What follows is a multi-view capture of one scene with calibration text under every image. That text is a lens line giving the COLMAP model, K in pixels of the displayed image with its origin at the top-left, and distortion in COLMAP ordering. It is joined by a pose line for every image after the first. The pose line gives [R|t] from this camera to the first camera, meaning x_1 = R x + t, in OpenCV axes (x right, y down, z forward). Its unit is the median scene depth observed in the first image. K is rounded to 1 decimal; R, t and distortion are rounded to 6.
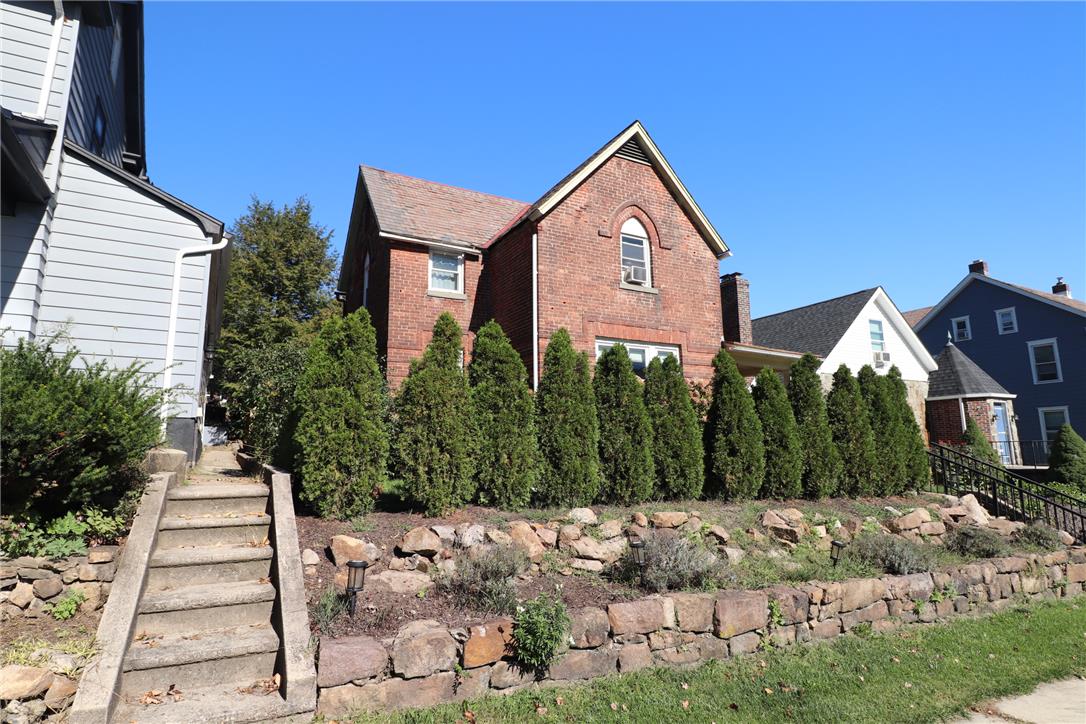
lens RADIAL K [[591.4, 0, 540.0], [0, 591.4, 354.3], [0, 0, 1]] dist [-0.003011, -0.004696]
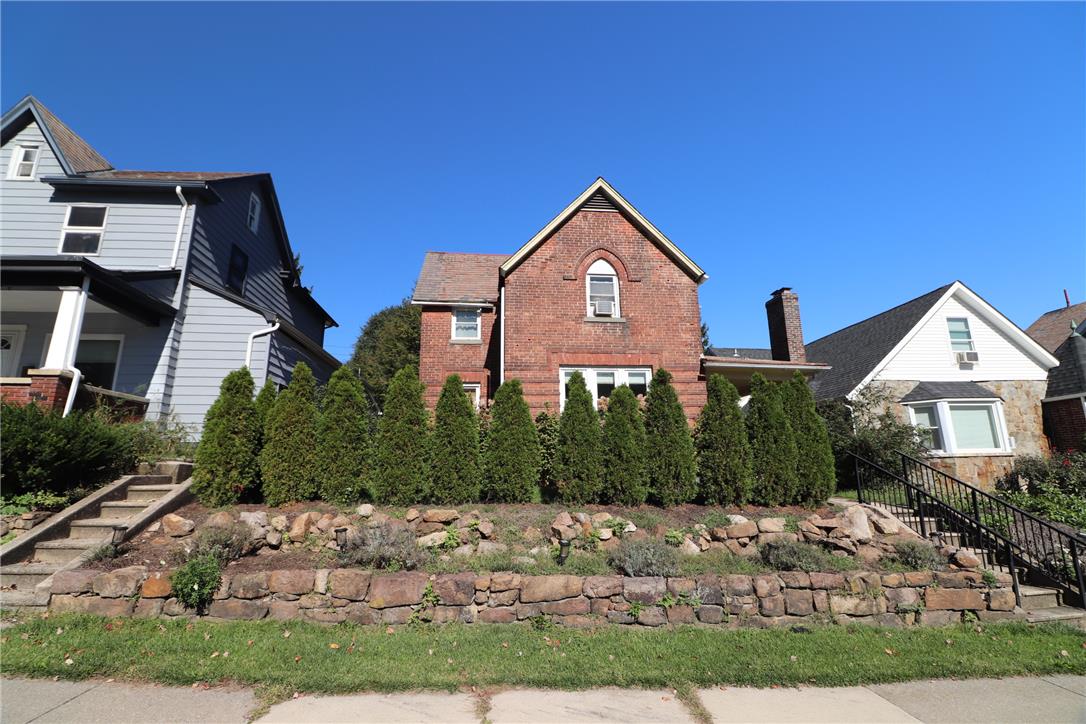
lens RADIAL K [[506.4, 0, 537.2], [0, 506.4, 356.7], [0, 0, 1]] dist [-0.002615, -0.011353]
pose [[0.919524, -0.088814, -0.382867, 0.408177], [0.068191, 0.995411, -0.067132, 0.016545], [0.387072, 0.035622, 0.921361, 0.046184]]
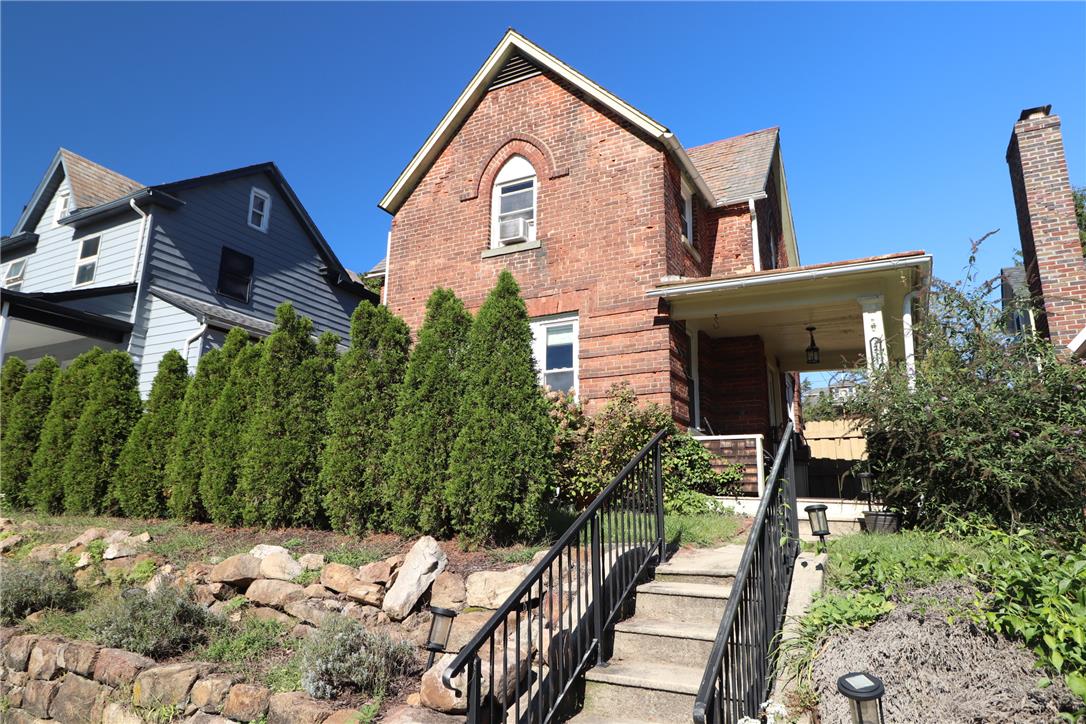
lens RADIAL K [[679.4, 0, 531.2], [0, 679.4, 354.9], [0, 0, 1]] dist [0.000032, -0.001494]
pose [[0.532833, -0.178412, -0.827199, 0.826231], [0.121263, 0.983531, -0.134019, 0.126748], [0.837487, -0.028899, 0.545693, 0.554351]]
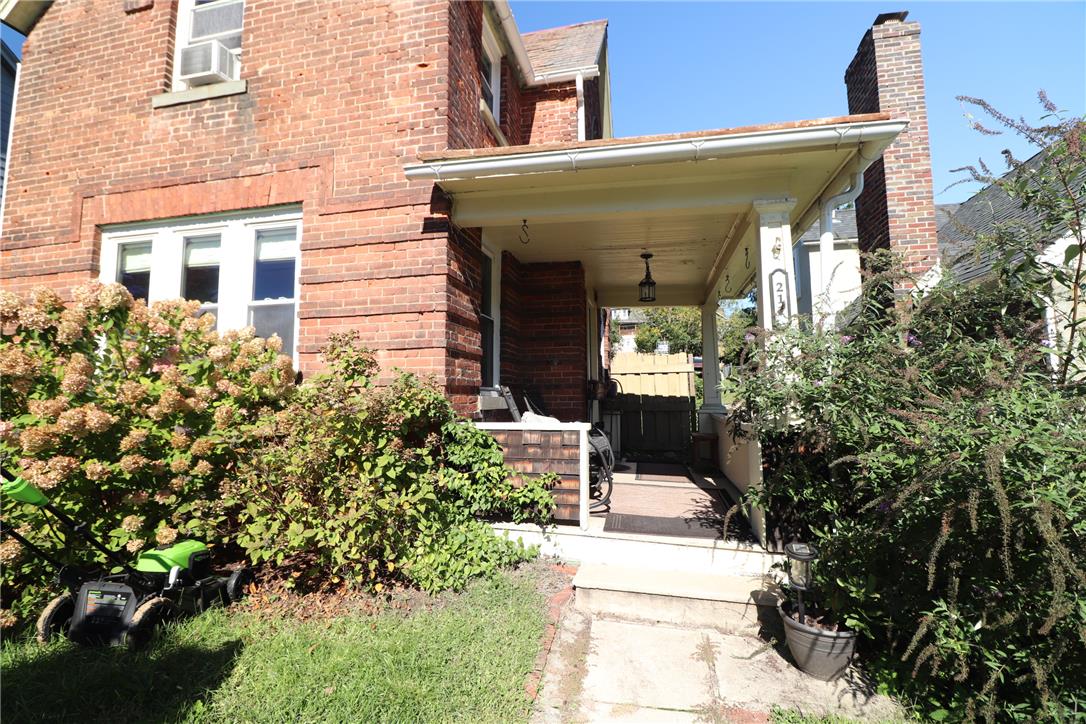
lens RADIAL K [[506.4, 0, 537.2], [0, 506.4, 355.0], [0, 0, 1]] dist [-0.002615, -0.011353]
pose [[0.745147, -0.053238, -0.664772, 0.572271], [0.112610, 0.992539, 0.046737, 0.085824], [0.657325, -0.109686, 0.745583, 0.851730]]
